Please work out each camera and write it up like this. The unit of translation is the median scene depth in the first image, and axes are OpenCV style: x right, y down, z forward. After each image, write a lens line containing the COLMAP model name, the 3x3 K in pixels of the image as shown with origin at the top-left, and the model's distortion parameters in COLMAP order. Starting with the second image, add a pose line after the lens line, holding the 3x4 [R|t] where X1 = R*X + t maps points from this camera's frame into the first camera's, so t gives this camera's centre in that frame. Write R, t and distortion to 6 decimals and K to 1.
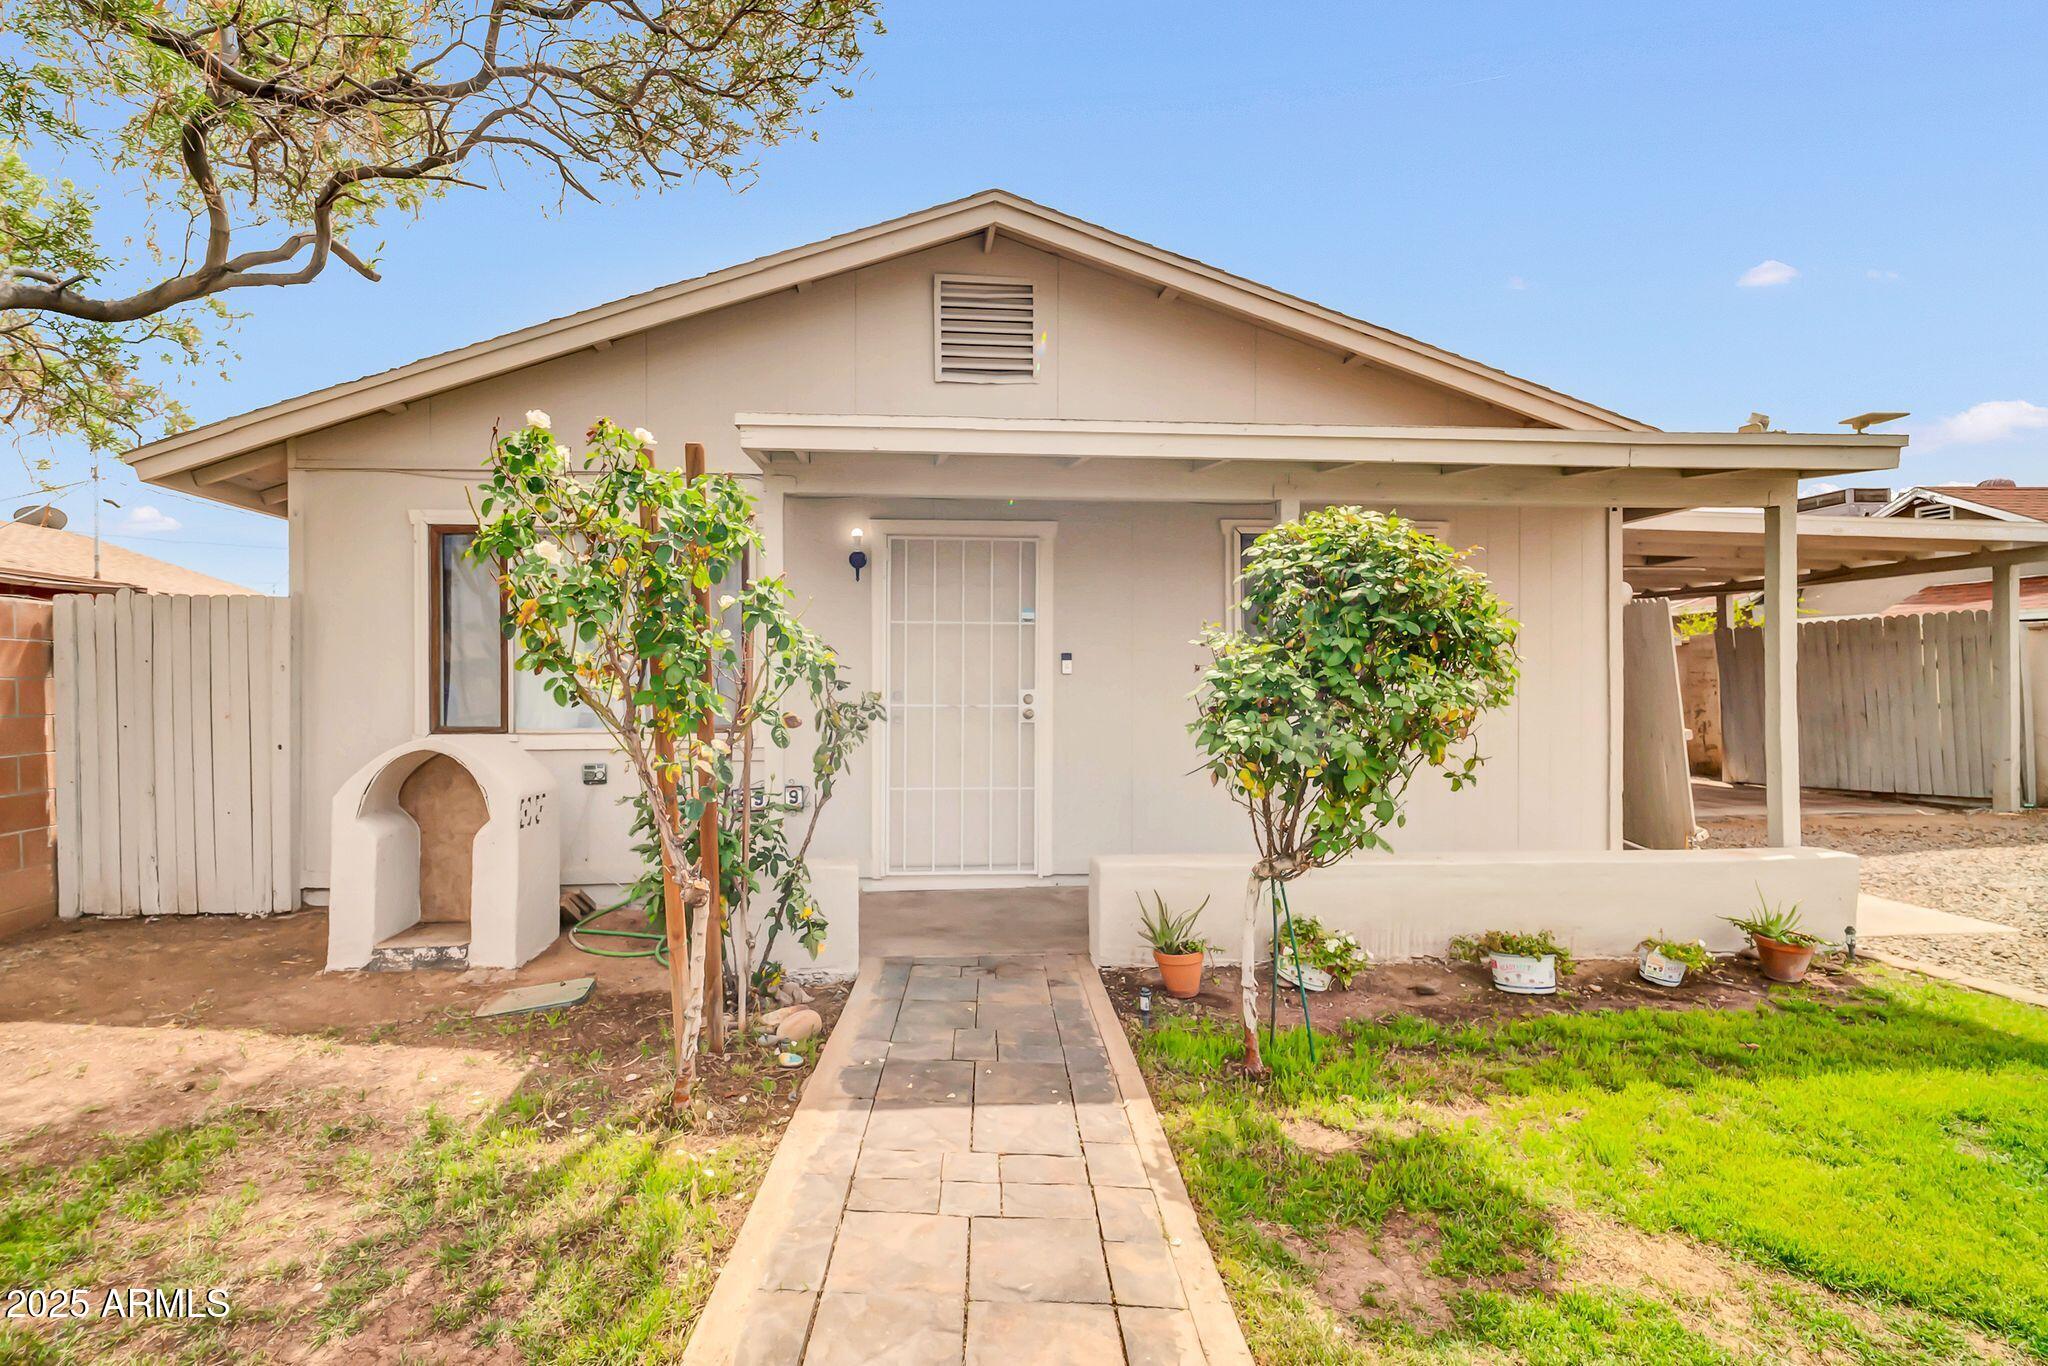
lens RADIAL K [[937.9, 0, 926.0], [0, 937.9, 684.3], [0, 0, 1]] dist [-0.000110, -0.000037]
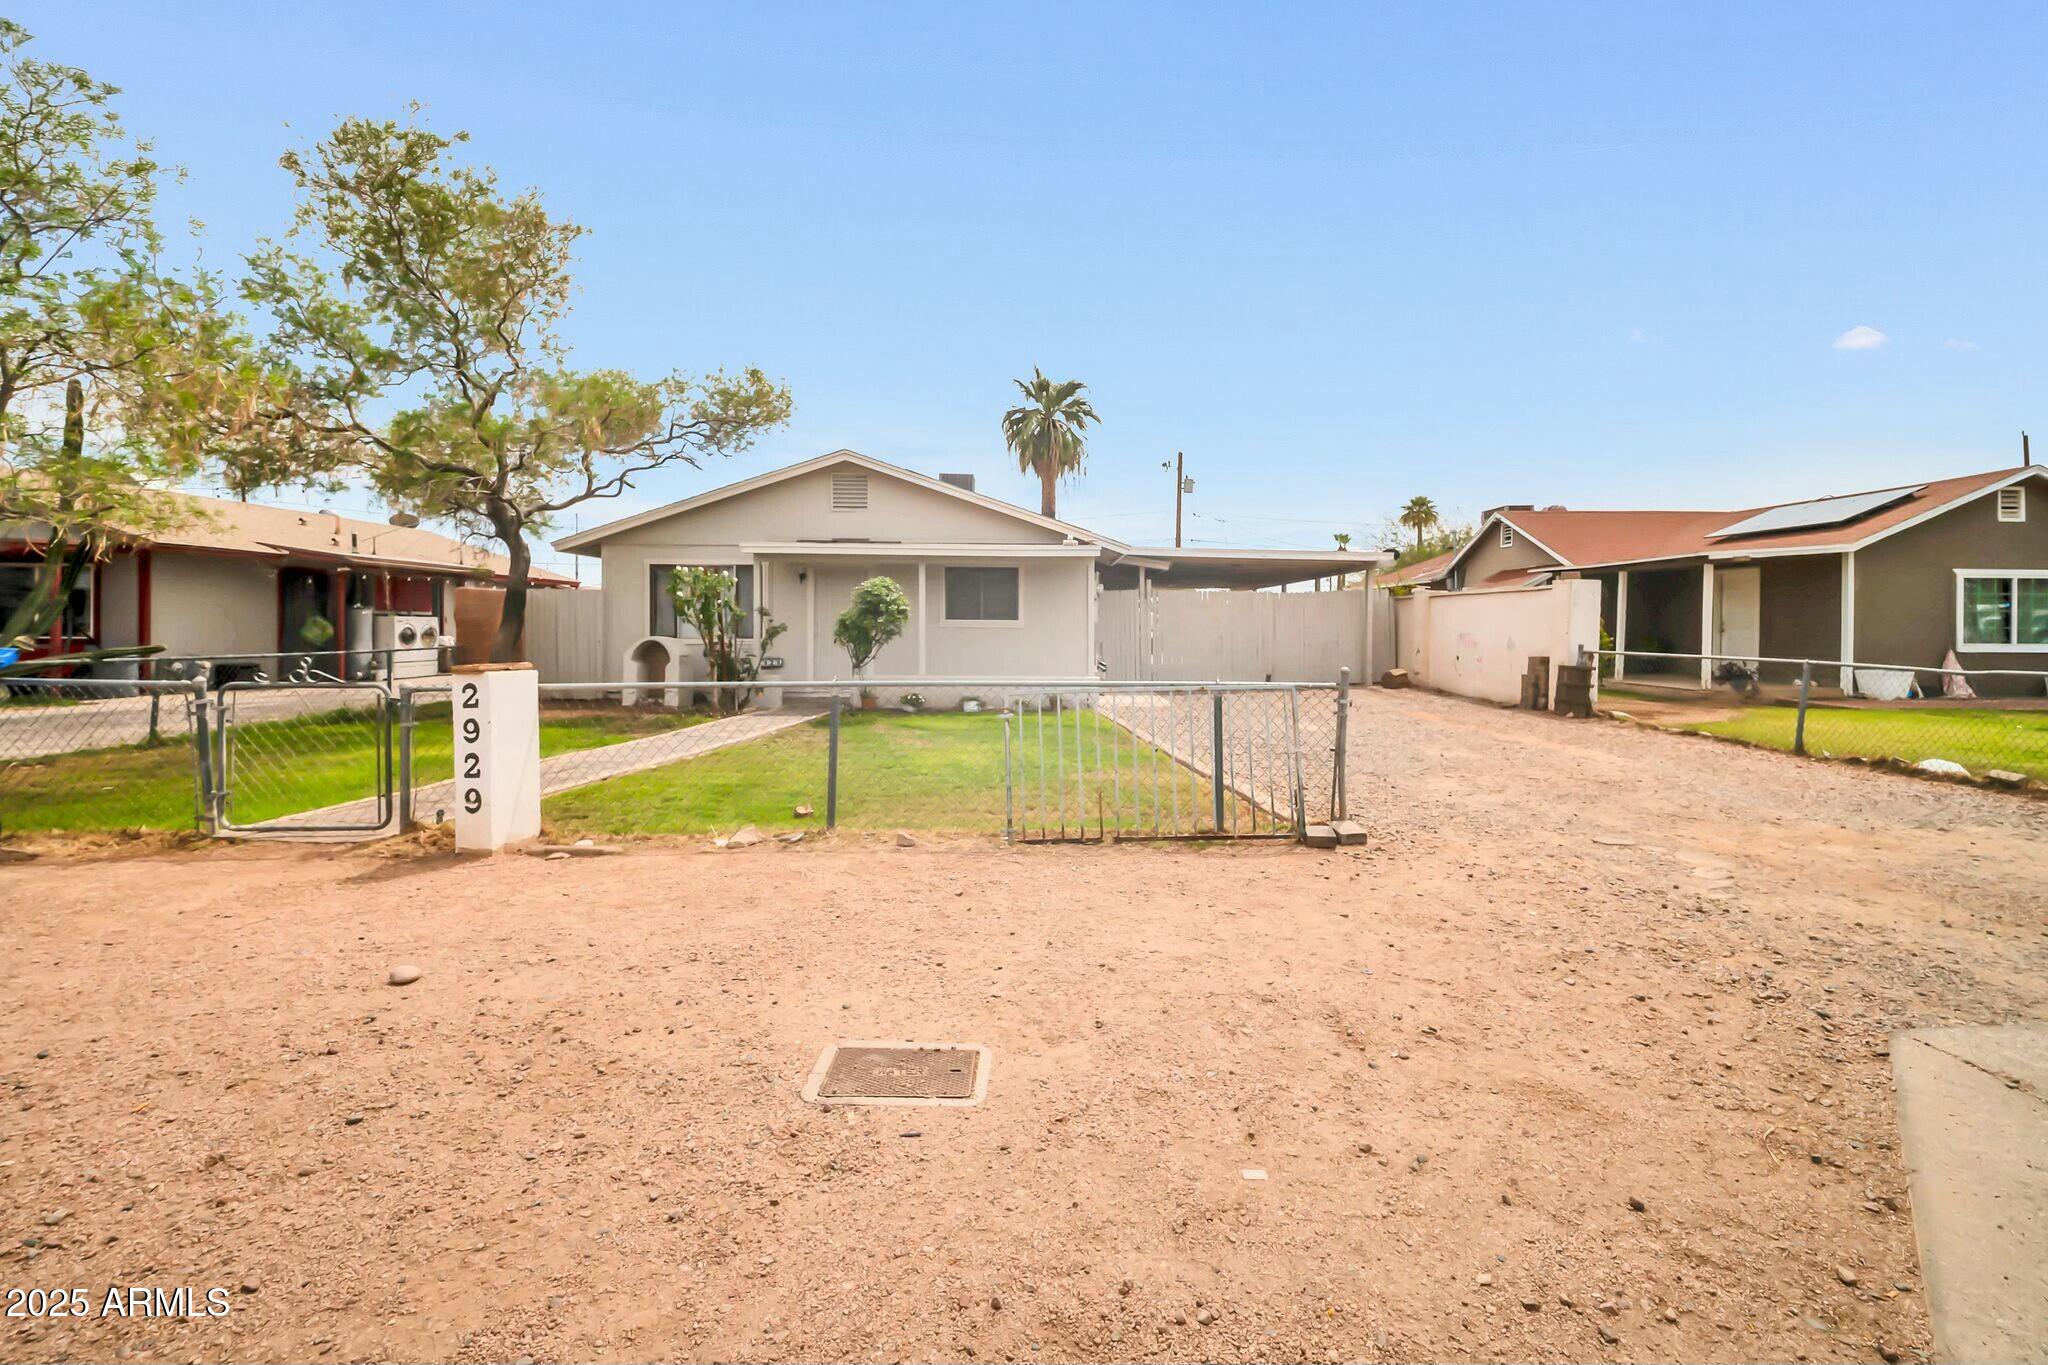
lens RADIAL K [[877.6, 0, 1029.9], [0, 877.6, 640.6], [0, 0, 1]] dist [-0.000834, -0.000125]
pose [[0.998756, 0.003758, -0.049717, 1.001134], [-0.003047, 0.999892, 0.014379, 0.025503], [0.049766, -0.014209, 0.998660, -2.131272]]
